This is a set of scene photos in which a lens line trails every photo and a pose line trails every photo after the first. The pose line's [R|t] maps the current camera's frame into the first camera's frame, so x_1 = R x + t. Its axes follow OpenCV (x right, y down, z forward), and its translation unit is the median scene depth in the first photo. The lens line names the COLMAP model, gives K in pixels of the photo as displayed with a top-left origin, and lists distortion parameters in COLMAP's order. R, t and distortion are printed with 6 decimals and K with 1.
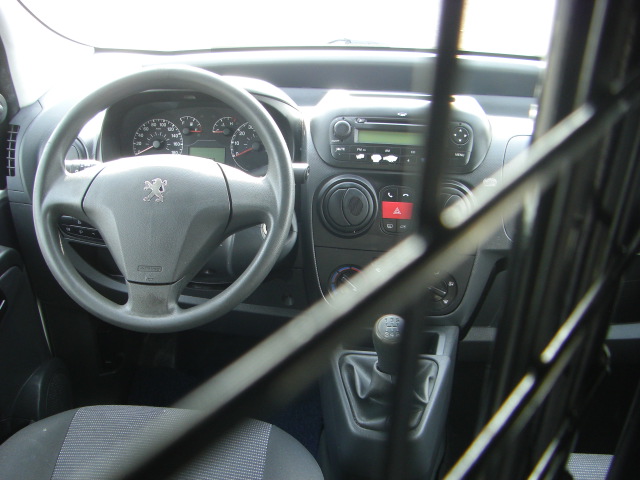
lens RADIAL K [[728.5, 0, 318.5], [0, 728.5, 286.9], [0, 0, 1]] dist [-0.173605, 0.018046]
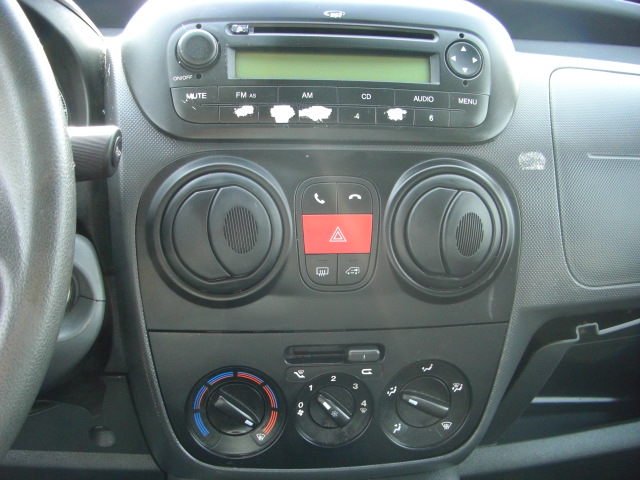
lens RADIAL K [[728.5, 0, 318.5], [0, 728.5, 286.9], [0, 0, 1]] dist [-0.173605, 0.018046]
pose [[0.972376, -0.069901, 0.222709, -0.000541], [0.082696, 0.995387, -0.048642, -0.054353], [-0.218282, 0.065716, 0.973671, 0.588114]]
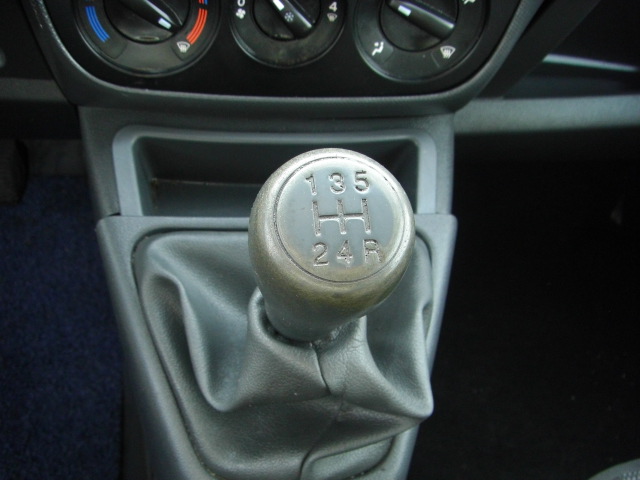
lens RADIAL K [[728.5, 0, 318.5], [0, 728.5, 286.9], [0, 0, 1]] dist [-0.173605, 0.018046]
pose [[0.971989, -0.100685, 0.212367, 0.040666], [0.010916, 0.921954, 0.387146, -0.007181], [-0.234772, -0.373983, 0.897228, 0.712961]]
